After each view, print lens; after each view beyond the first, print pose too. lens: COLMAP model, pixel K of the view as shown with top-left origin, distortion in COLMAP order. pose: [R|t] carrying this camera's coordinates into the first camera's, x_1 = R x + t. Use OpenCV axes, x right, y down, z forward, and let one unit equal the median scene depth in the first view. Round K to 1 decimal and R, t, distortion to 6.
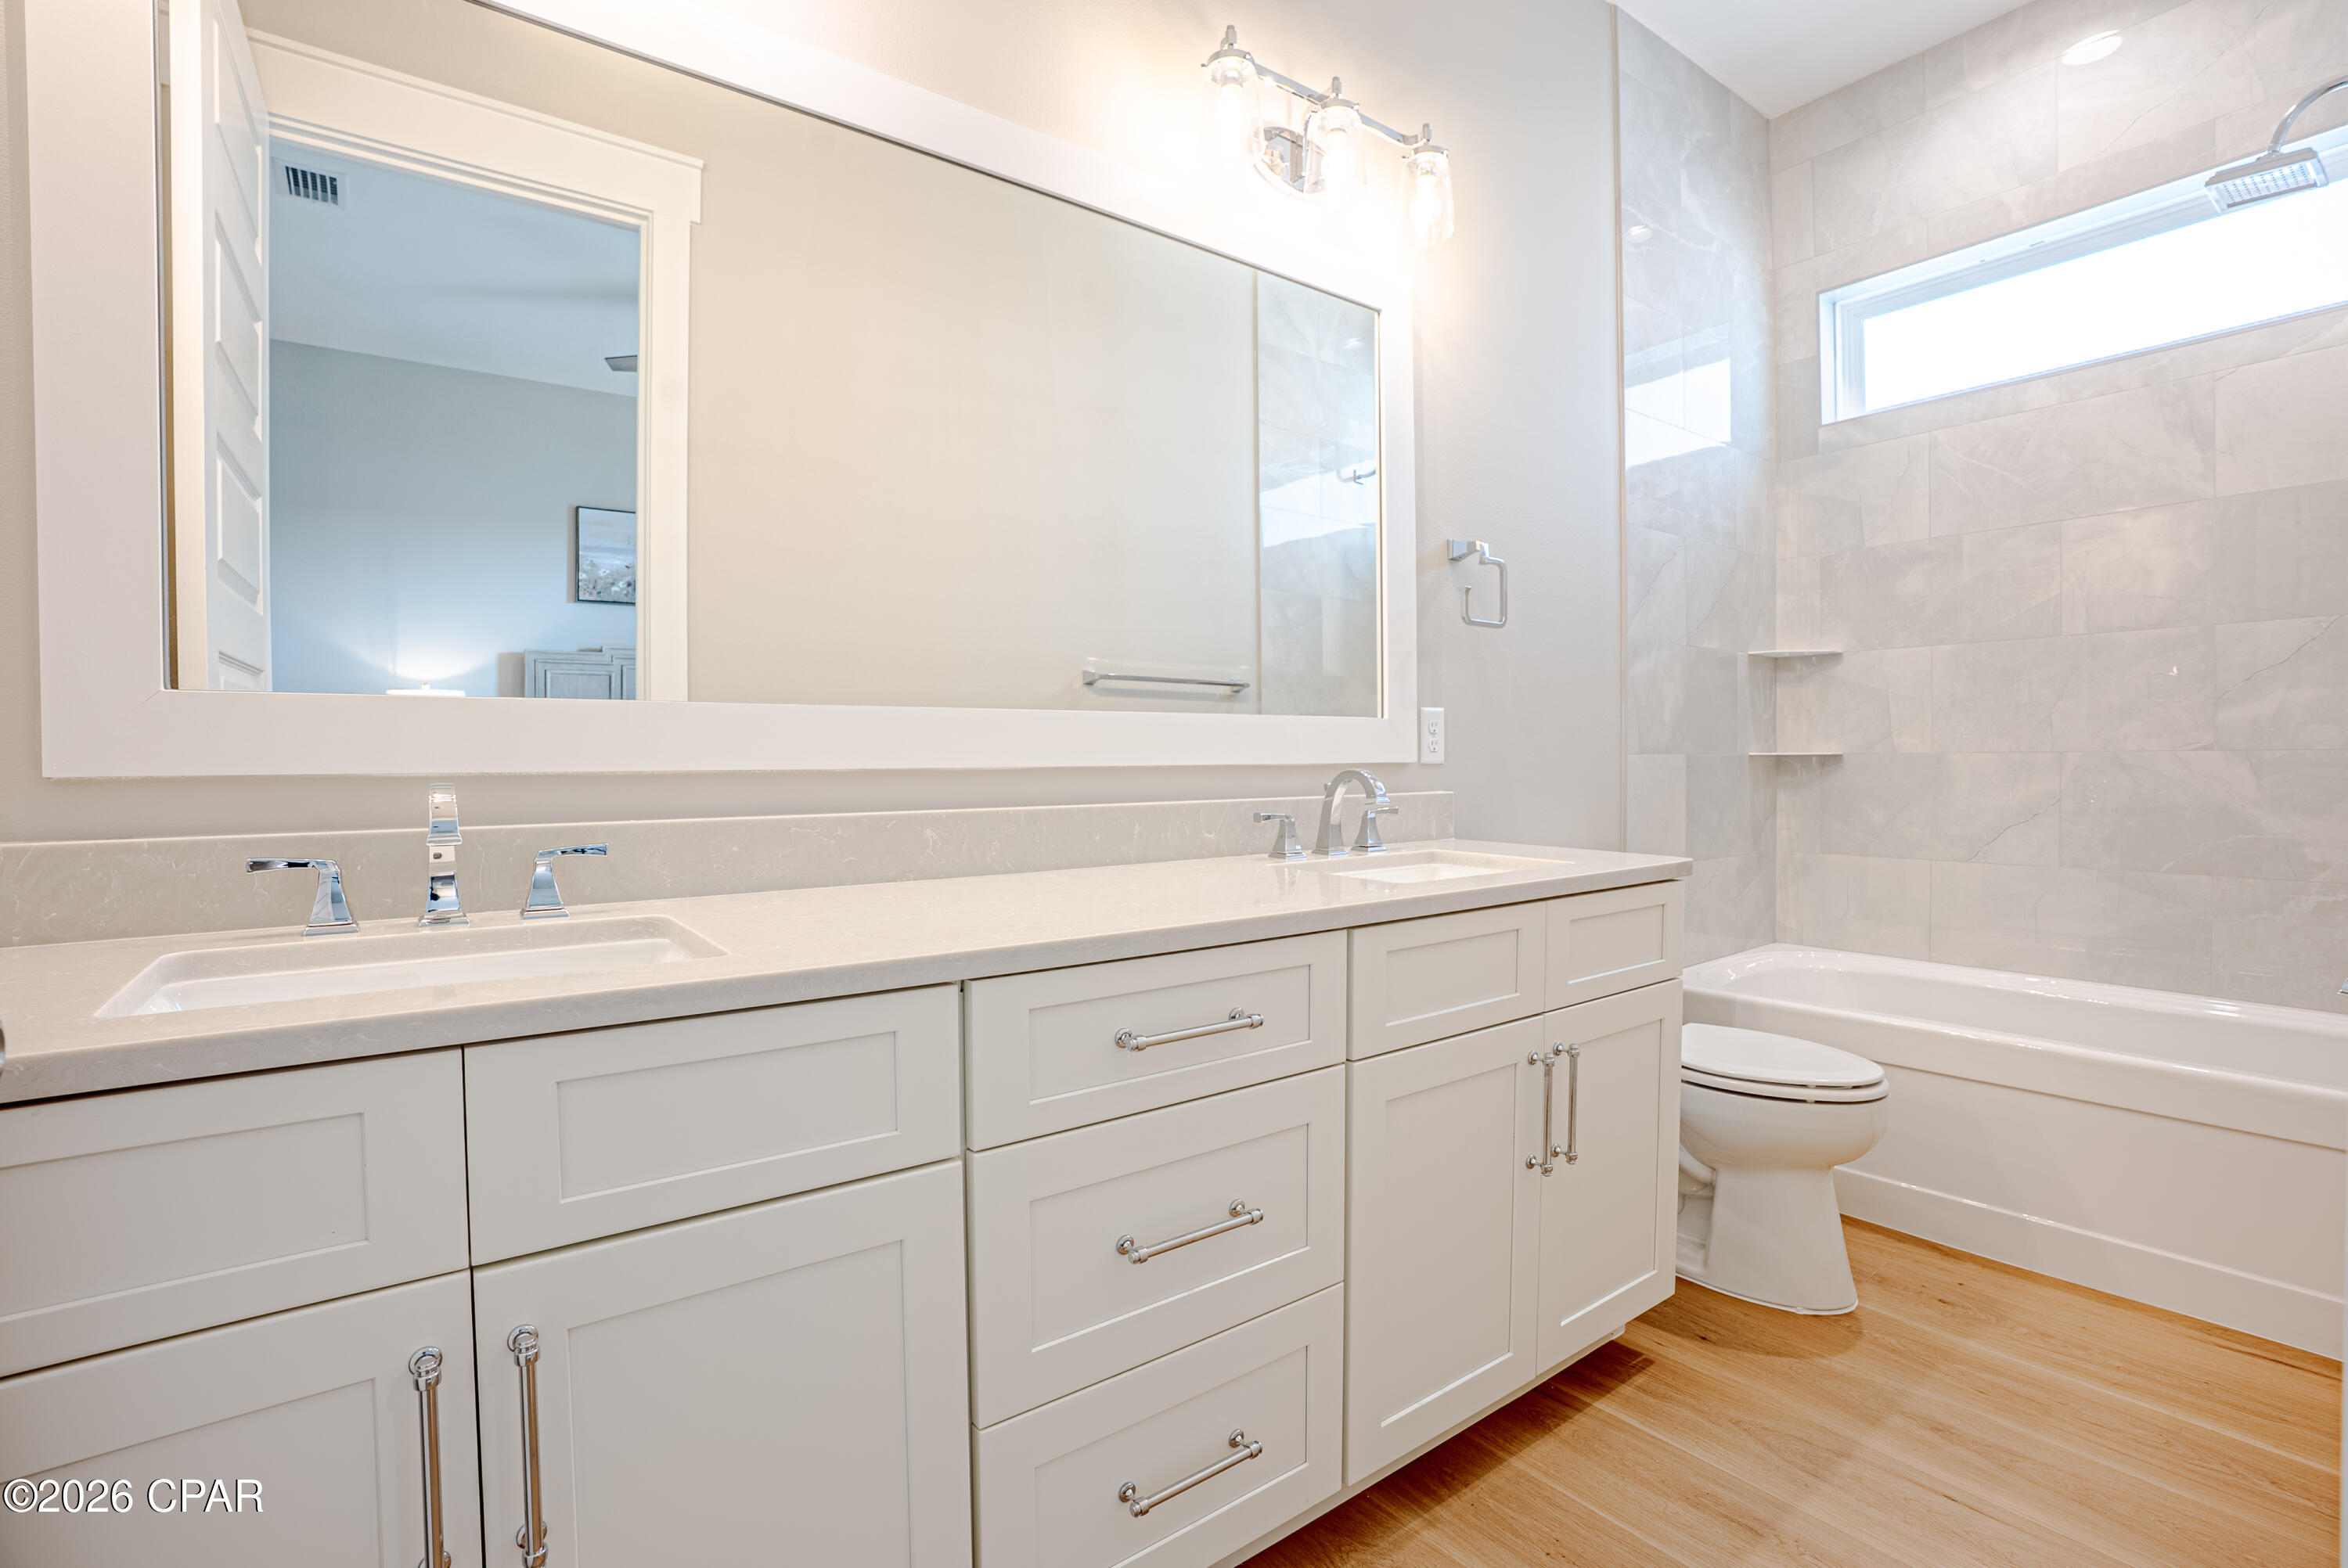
lens RADIAL K [[1073.7, 0, 1171.1], [0, 1073.7, 784.4], [0, 0, 1]] dist [-0.015789, 0.000554]
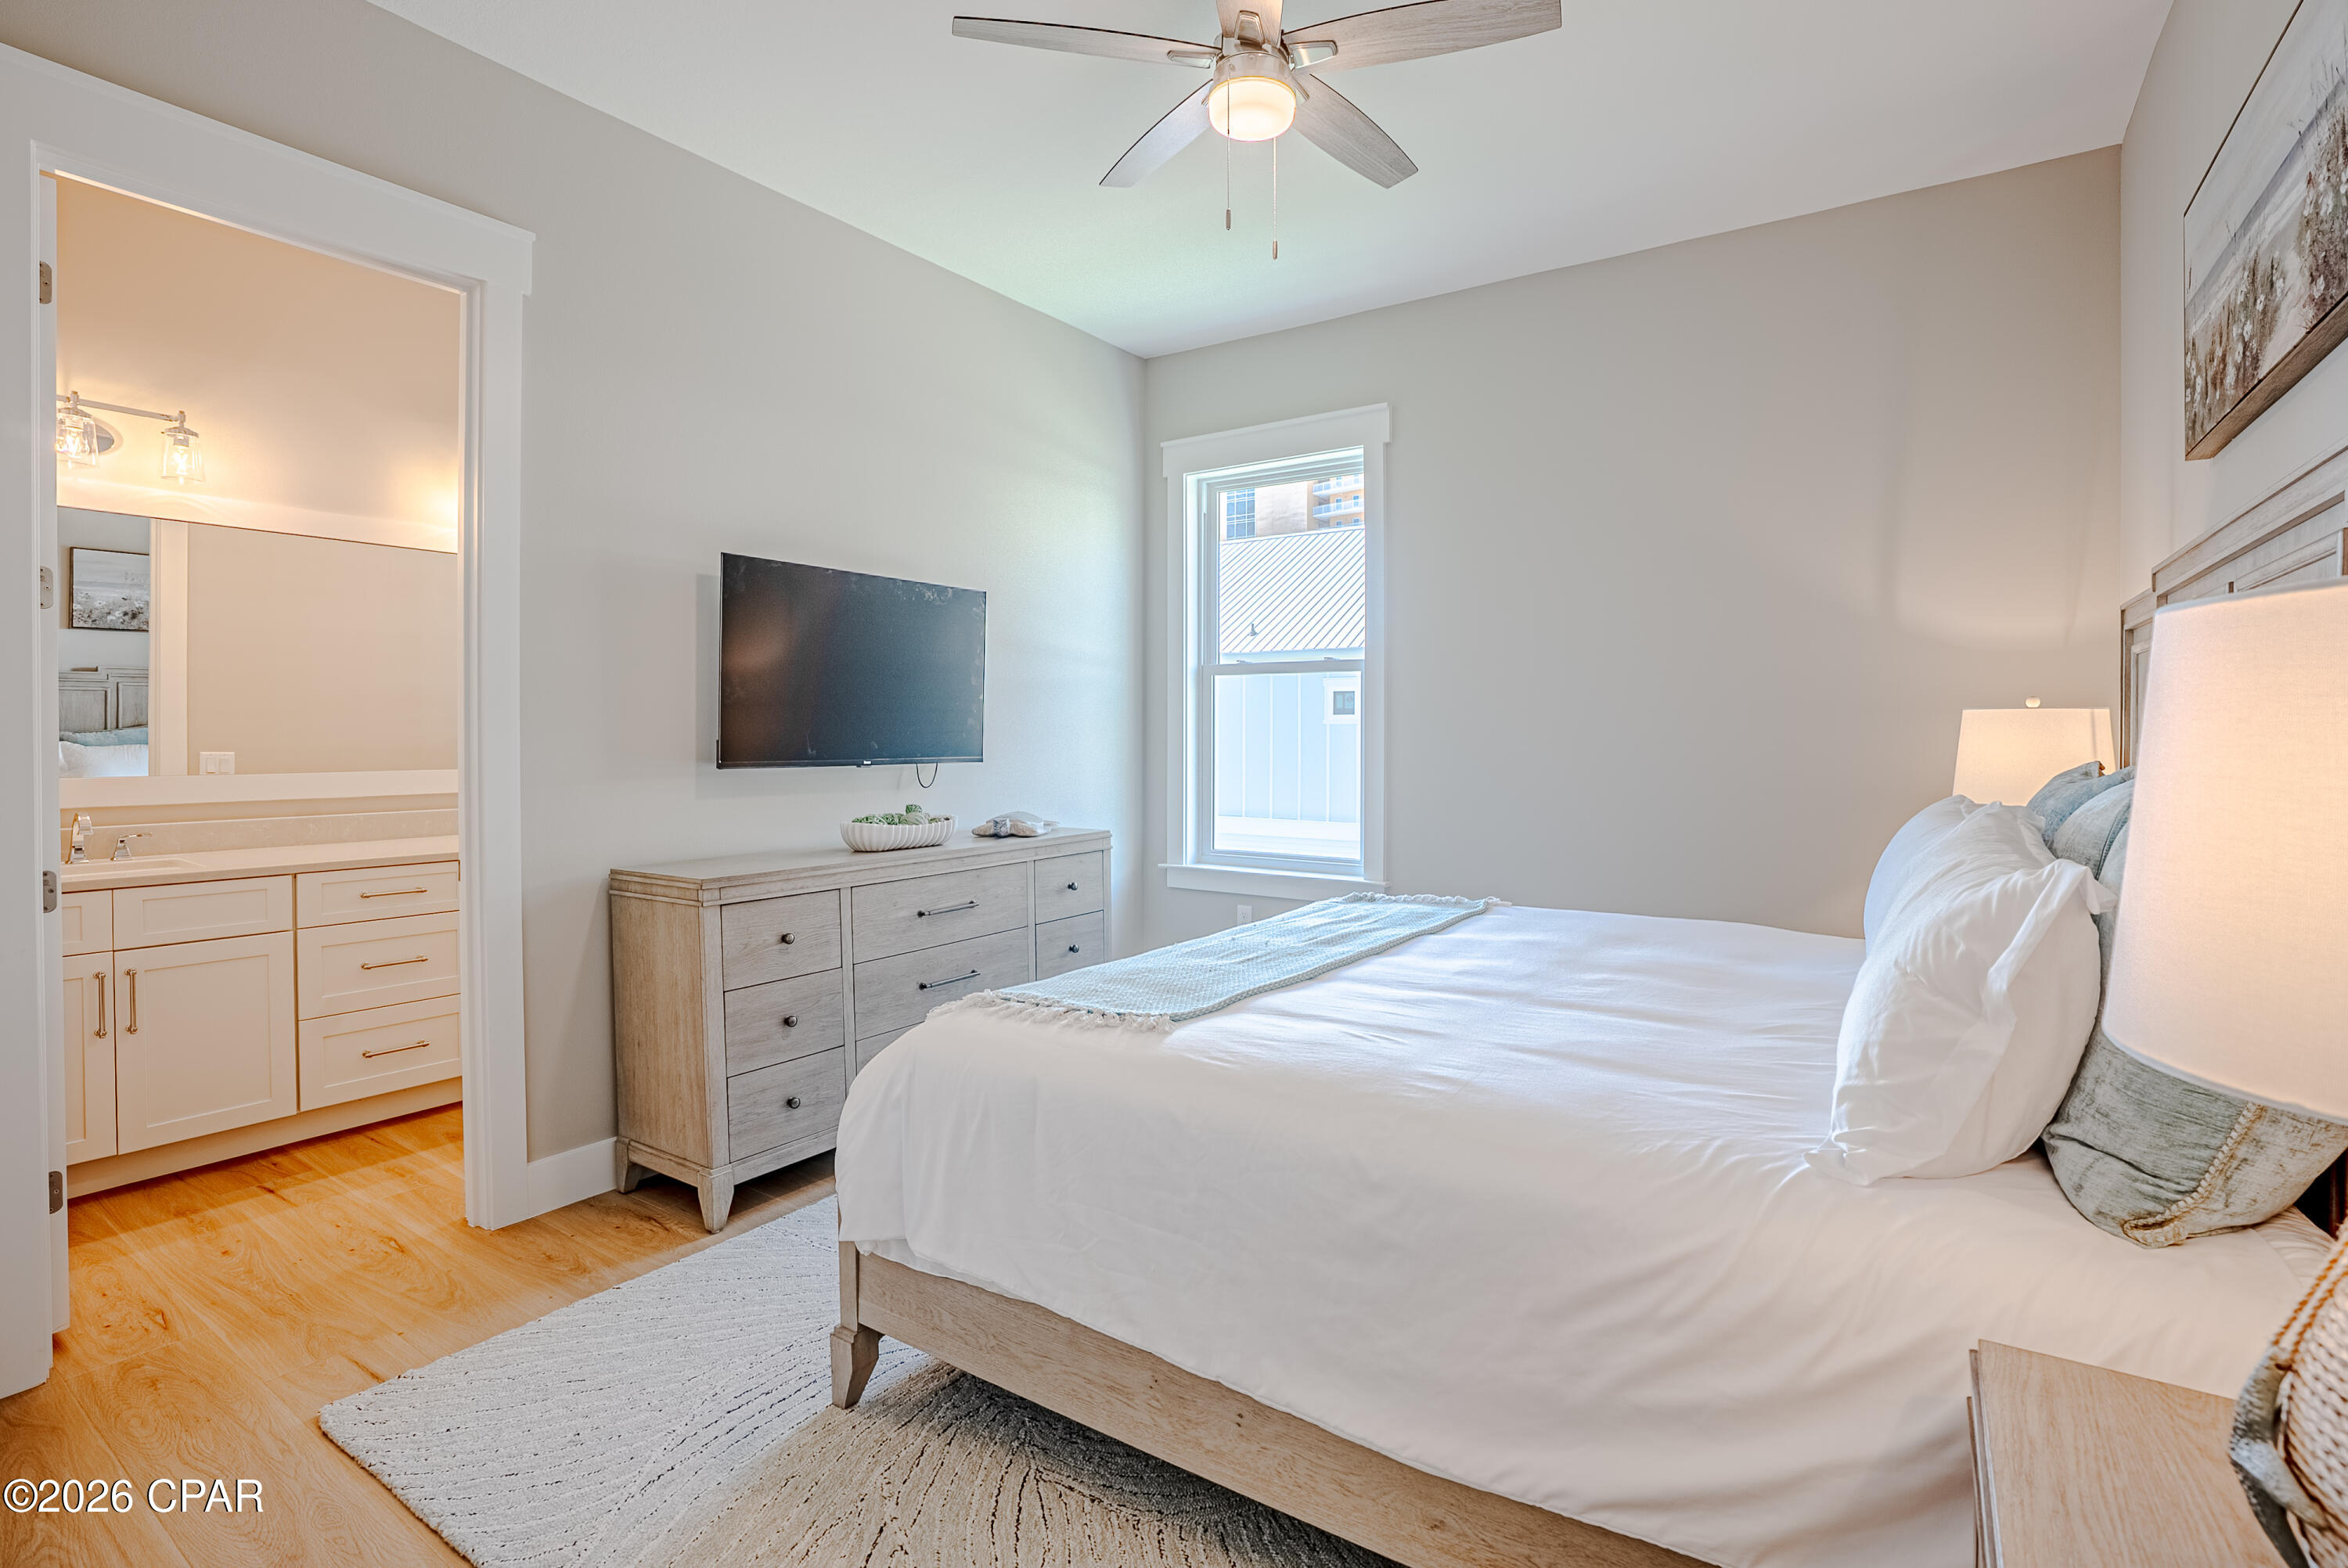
lens RADIAL K [[1073.7, 0, 1179.7], [0, 1073.7, 763.1], [0, 0, 1]] dist [-0.015789, 0.000554]
pose [[0.946297, 0.000621, 0.323297, 0.220203], [-0.001144, 0.999998, 0.001428, -0.026117], [-0.323296, -0.001721, 0.946296, -0.488670]]
